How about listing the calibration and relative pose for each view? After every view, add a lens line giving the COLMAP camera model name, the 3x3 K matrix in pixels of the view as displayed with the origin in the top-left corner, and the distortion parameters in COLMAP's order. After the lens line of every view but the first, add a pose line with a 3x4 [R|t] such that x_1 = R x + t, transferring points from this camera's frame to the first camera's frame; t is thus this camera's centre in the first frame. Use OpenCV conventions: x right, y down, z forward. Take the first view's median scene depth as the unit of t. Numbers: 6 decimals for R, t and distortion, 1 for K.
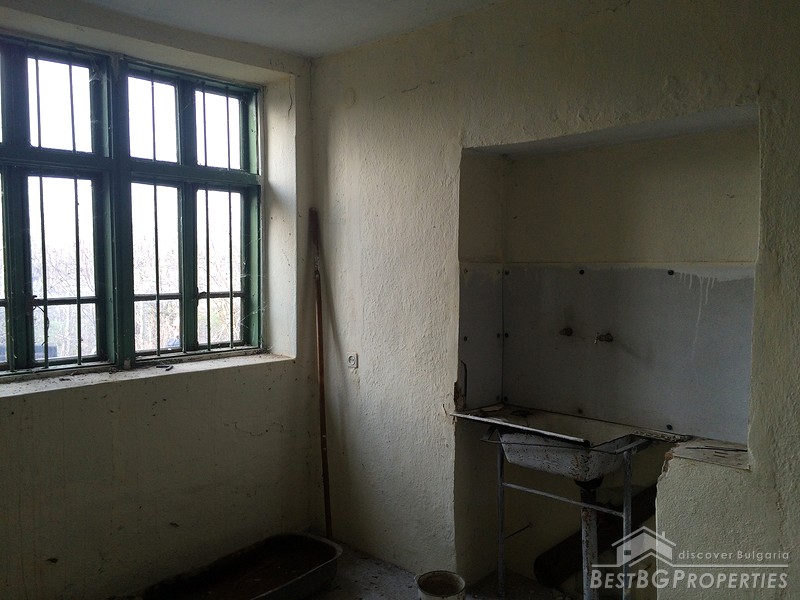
lens RADIAL K [[690.5, 0, 394.9], [0, 690.5, 297.0], [0, 0, 1]] dist [0.050185, -0.079036]
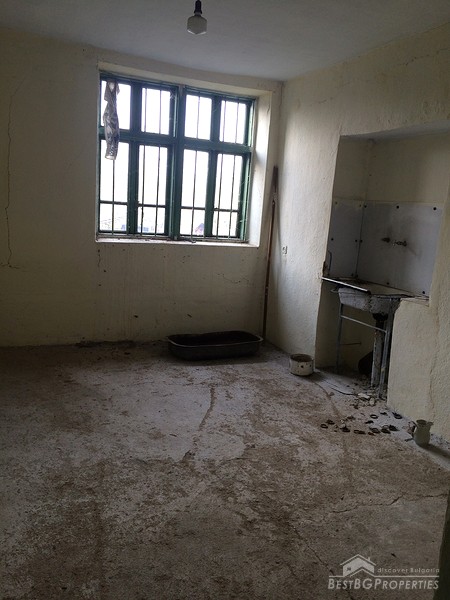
lens RADIAL K [[517.8, 0, 220.2], [0, 517.8, 302.0], [0, 0, 1]] dist [0.050185, -0.079036]
pose [[0.922373, 0.134434, -0.362155, 0.337340], [-0.087872, 0.985932, 0.142185, 0.051318], [0.376174, -0.099324, 0.921210, -0.422754]]
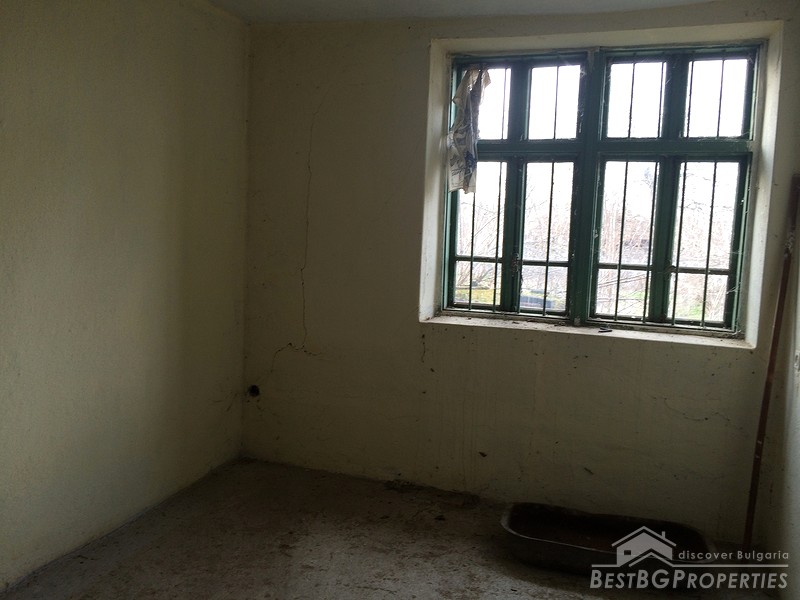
lens RADIAL K [[690.5, 0, 394.9], [0, 690.5, 298.9], [0, 0, 1]] dist [0.050185, -0.079036]
pose [[0.407195, 0.114755, -0.906104, 0.527850], [-0.077771, 0.992829, 0.090789, -0.021848], [0.910024, 0.033500, 0.413199, 0.249285]]
